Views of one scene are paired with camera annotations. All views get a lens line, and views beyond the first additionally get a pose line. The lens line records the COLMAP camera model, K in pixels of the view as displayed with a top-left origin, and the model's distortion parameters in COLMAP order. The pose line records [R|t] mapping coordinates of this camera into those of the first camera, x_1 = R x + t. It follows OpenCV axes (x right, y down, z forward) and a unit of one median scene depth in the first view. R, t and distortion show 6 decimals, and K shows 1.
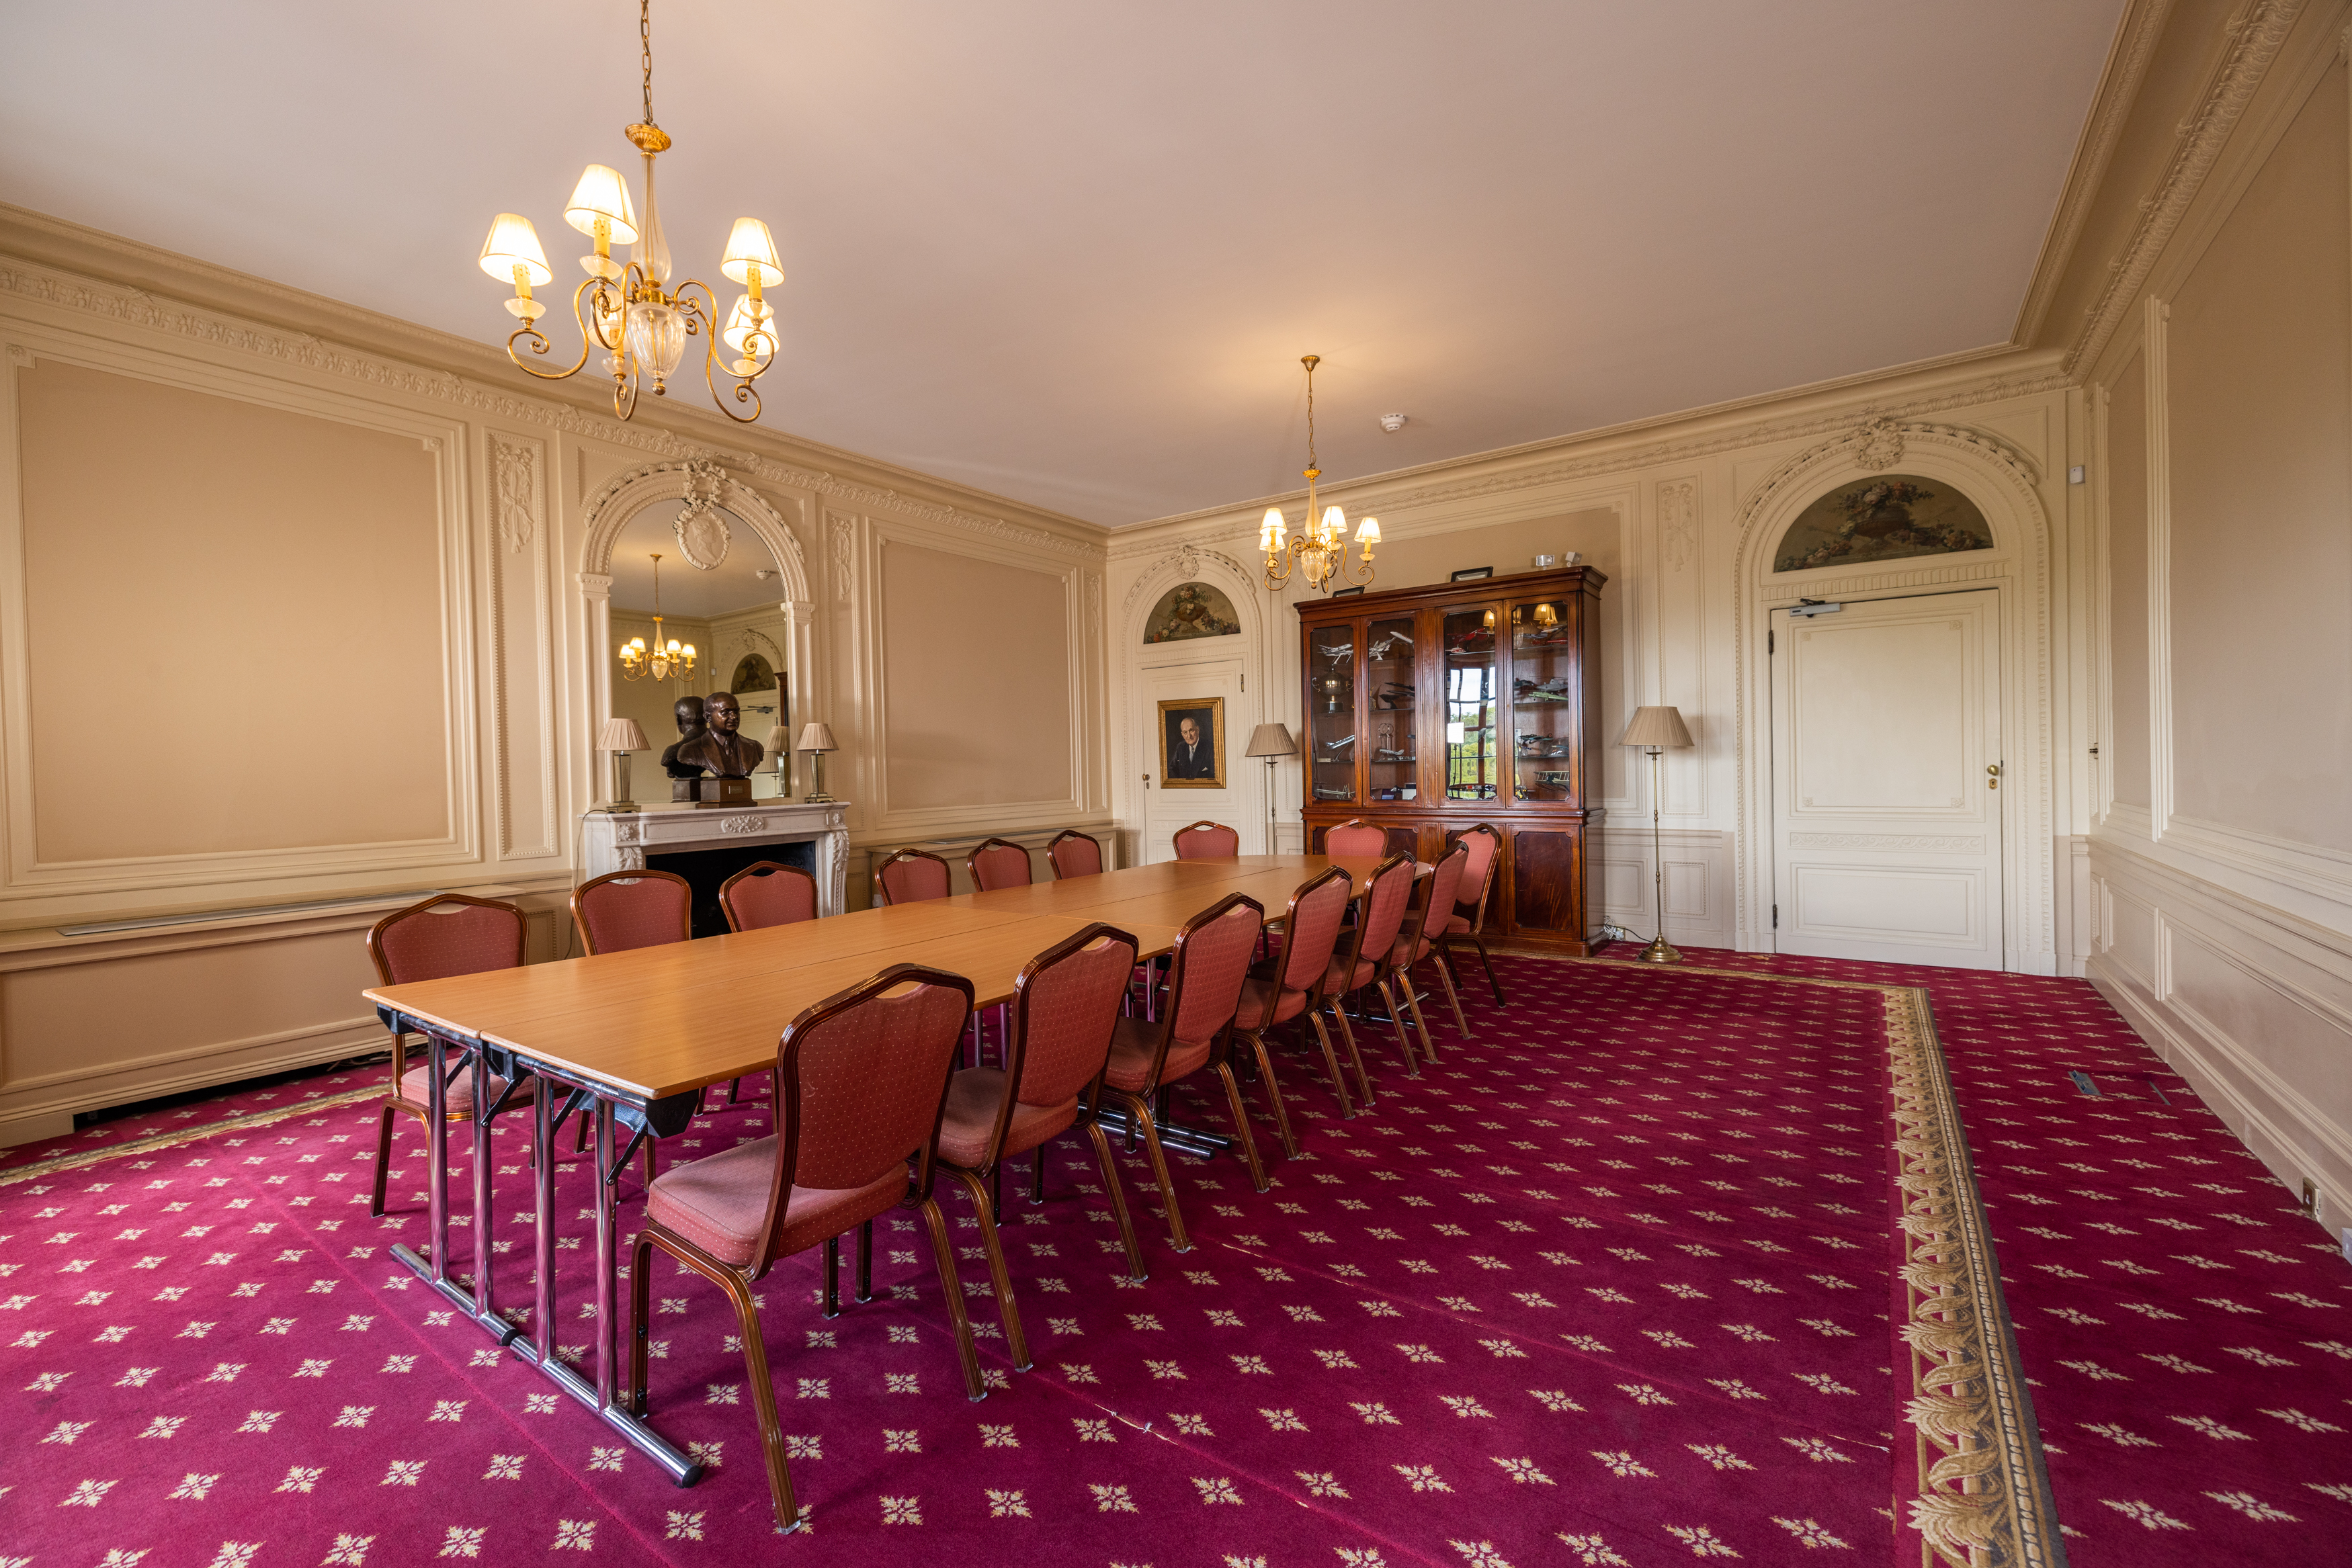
lens RADIAL K [[951.3, 0, 1176.0], [0, 951.3, 784.0], [0, 0, 1]] dist [0.000436, -0.000139]
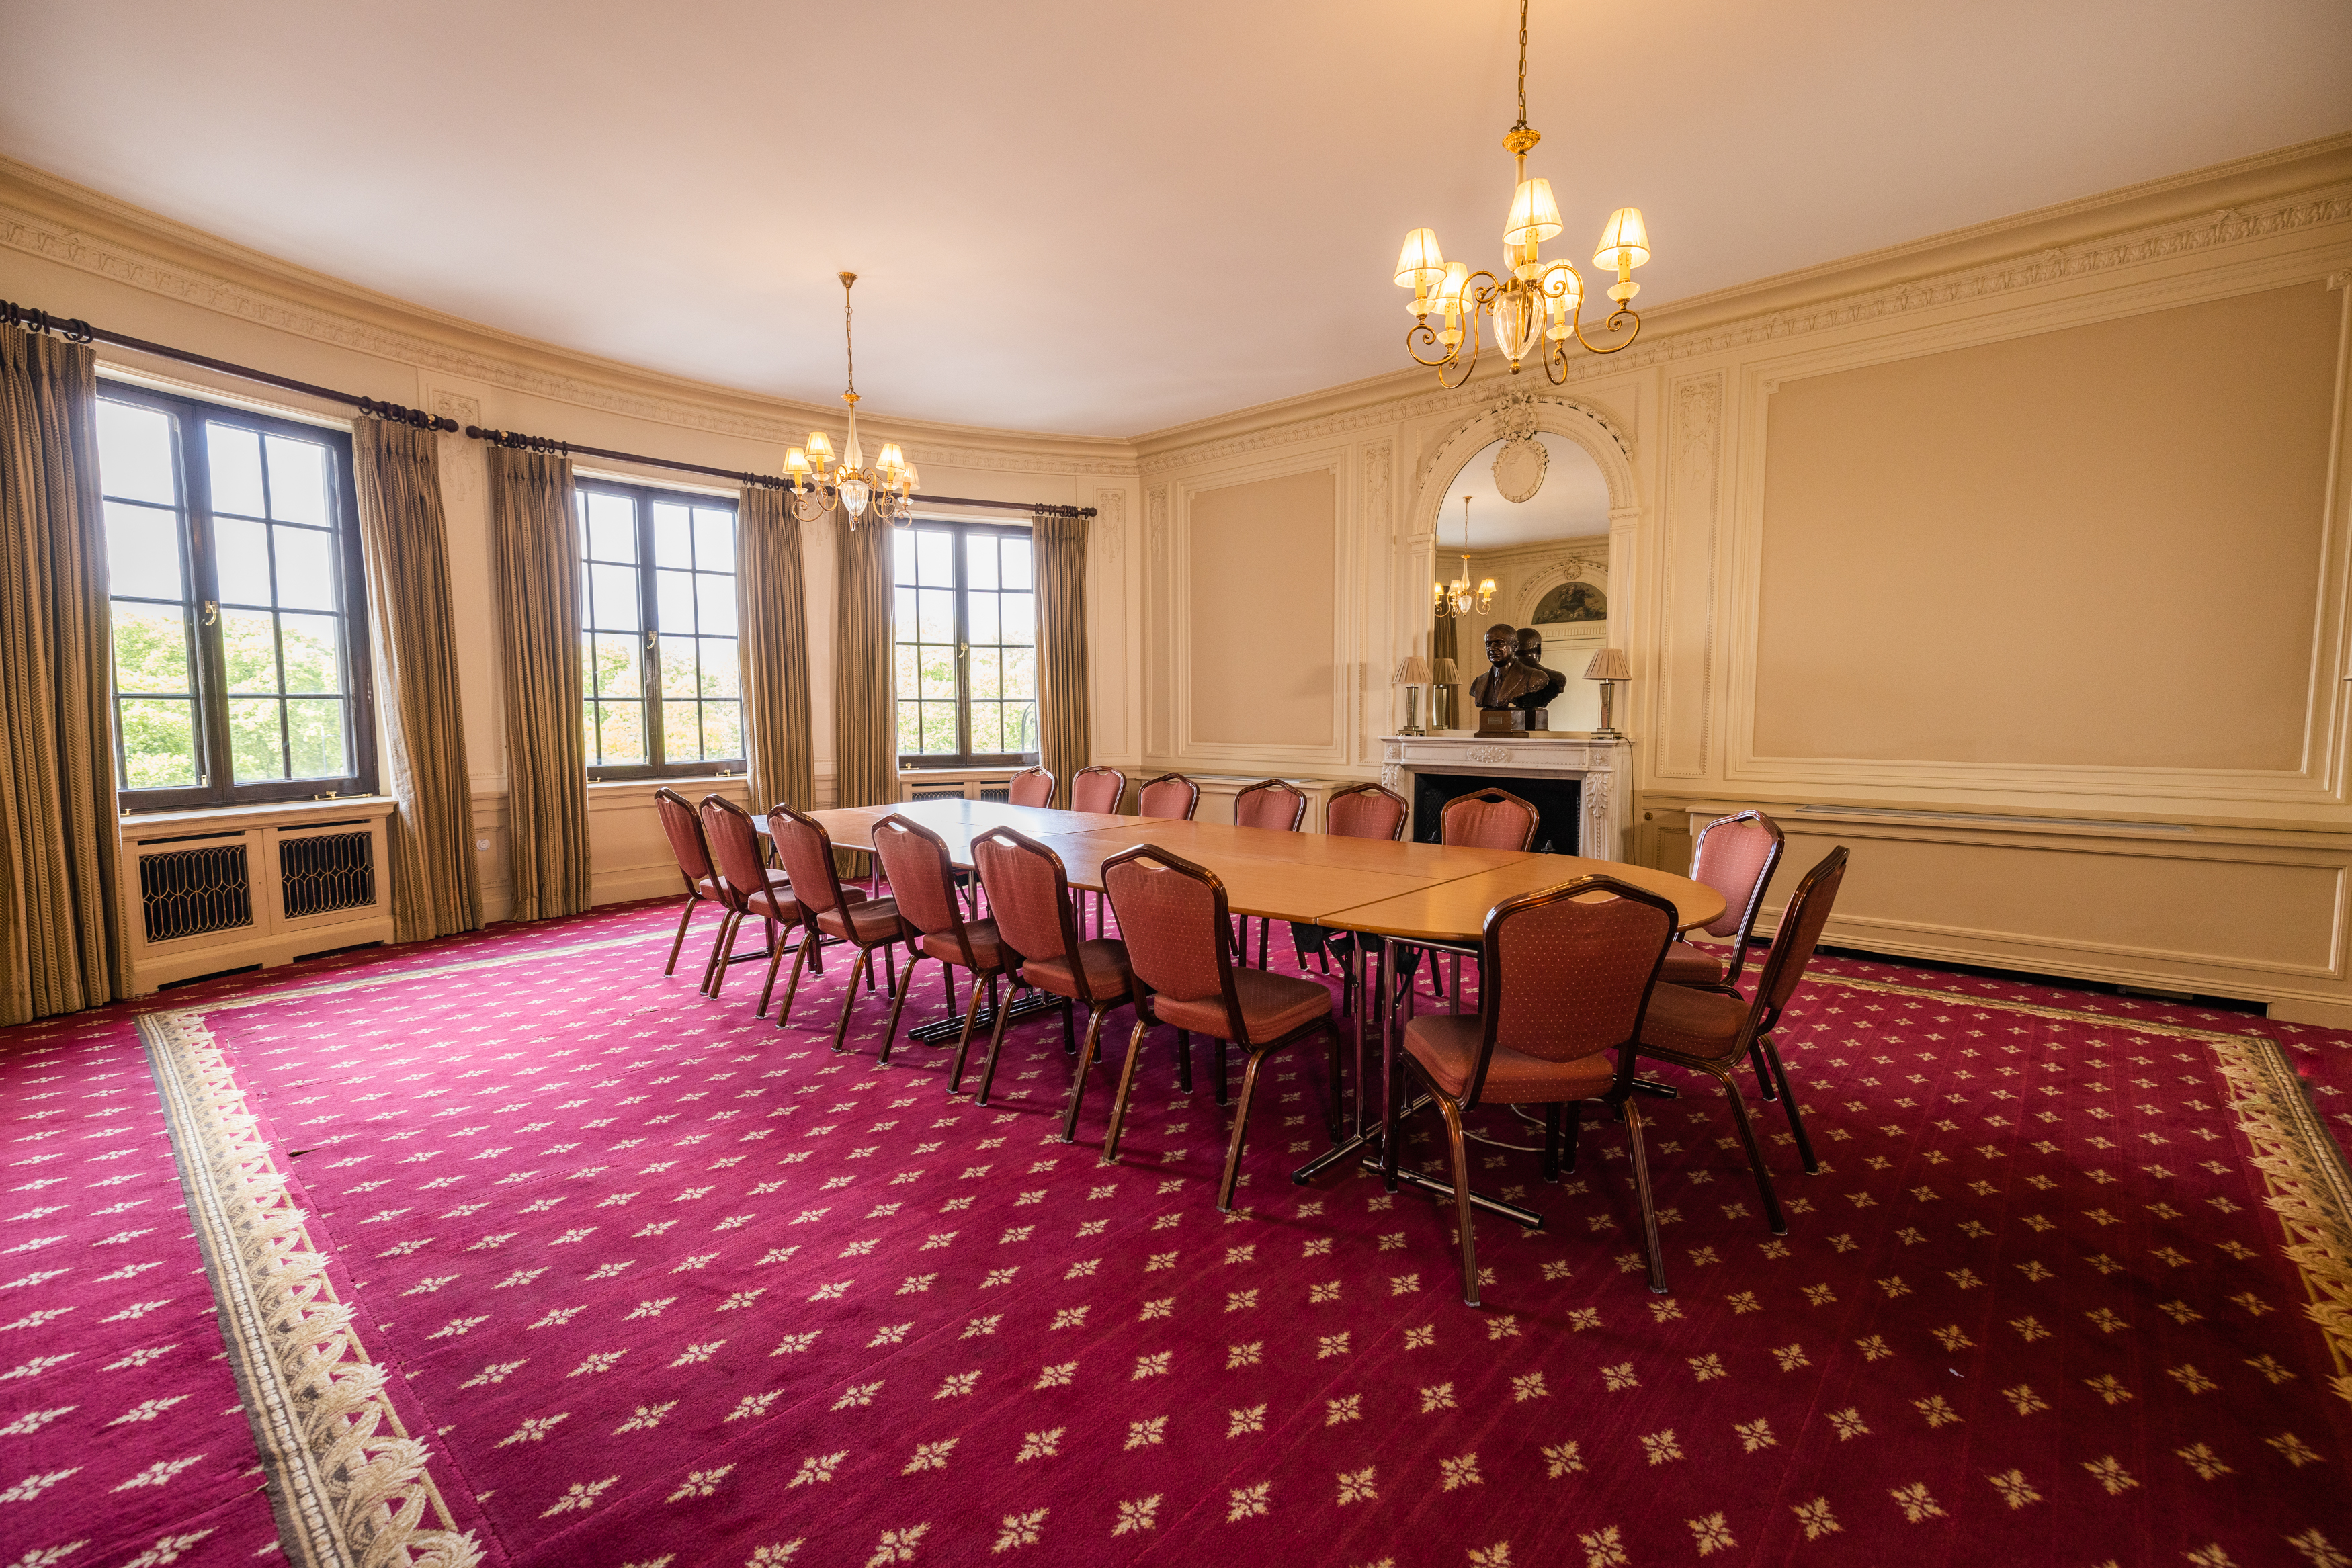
lens RADIAL K [[1014.3, 0, 1196.9], [0, 1014.3, 794.8], [0, 0, 1]] dist [-0.001013, -0.000465]
pose [[-0.091366, 0.106558, -0.990100, 0.641661], [-0.013827, 0.994027, 0.108257, -0.027286], [0.995721, 0.023581, -0.089347, 0.763435]]
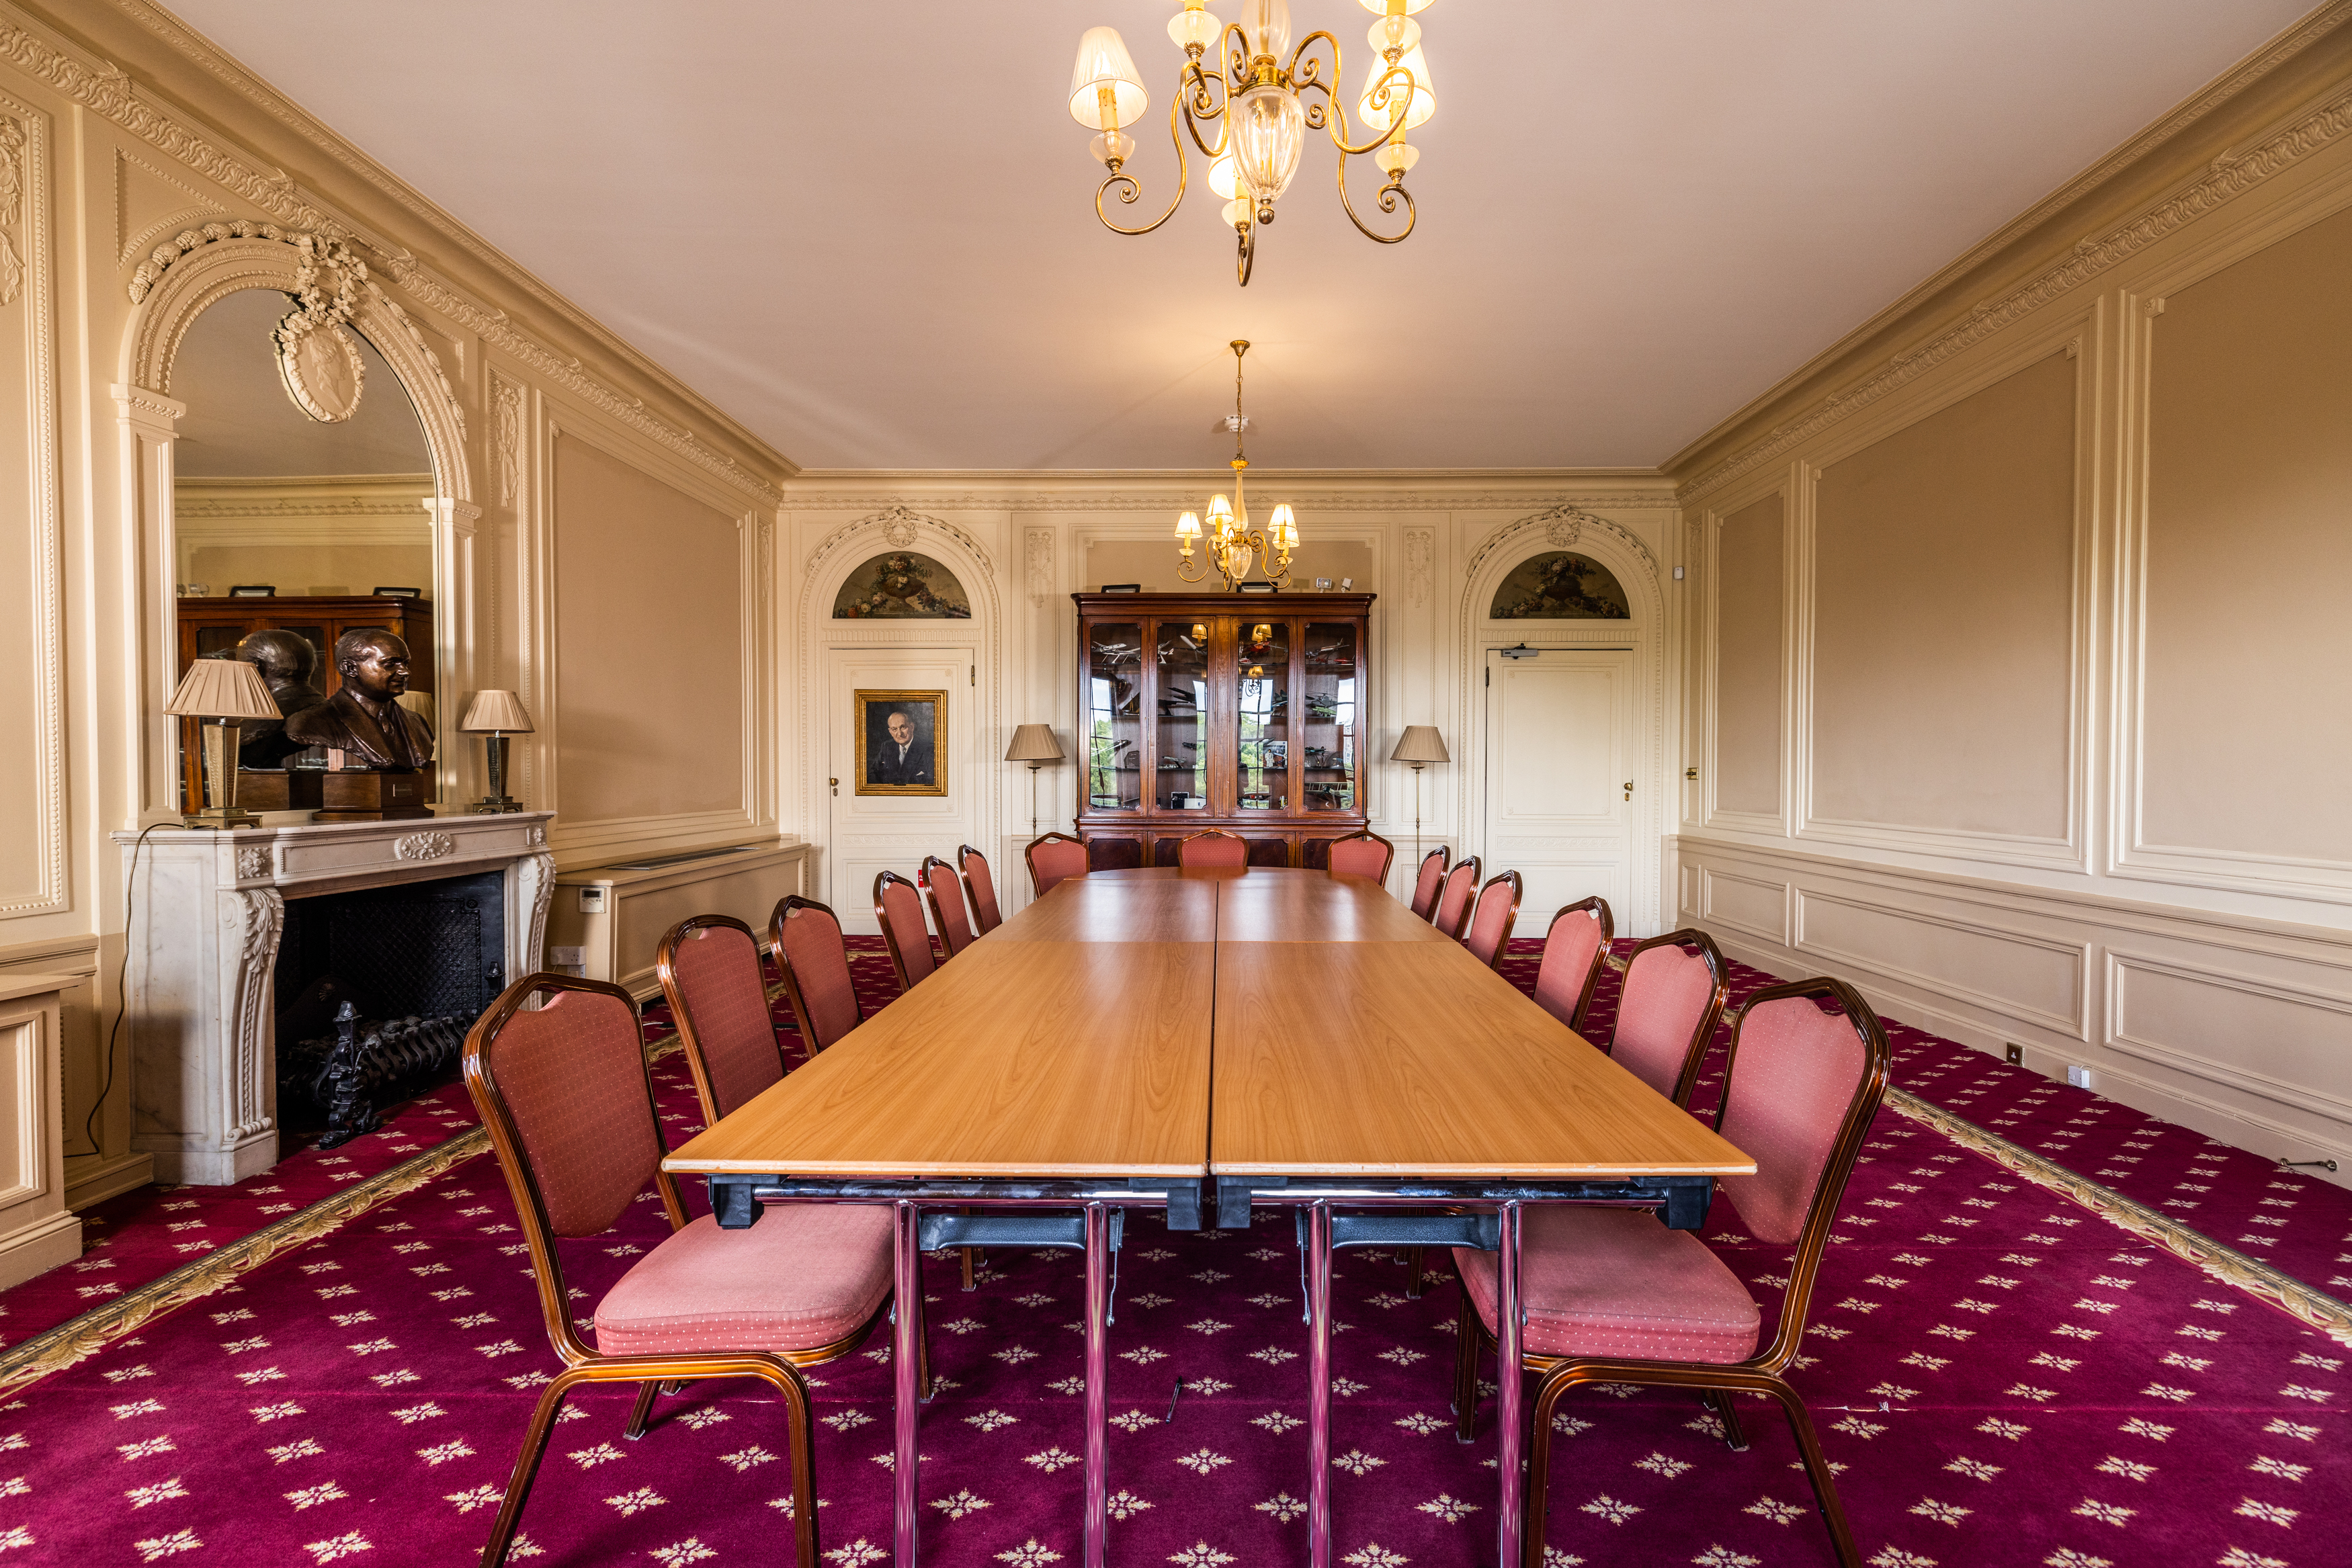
lens RADIAL K [[1014.3, 0, 1196.9], [0, 1014.3, 794.8], [0, 0, 1]] dist [-0.001013, -0.000465]
pose [[0.823643, 0.009382, 0.567032, -0.392654], [-0.008600, 0.999955, -0.004052, 0.006917], [-0.567044, -0.001540, 0.823686, 0.160192]]
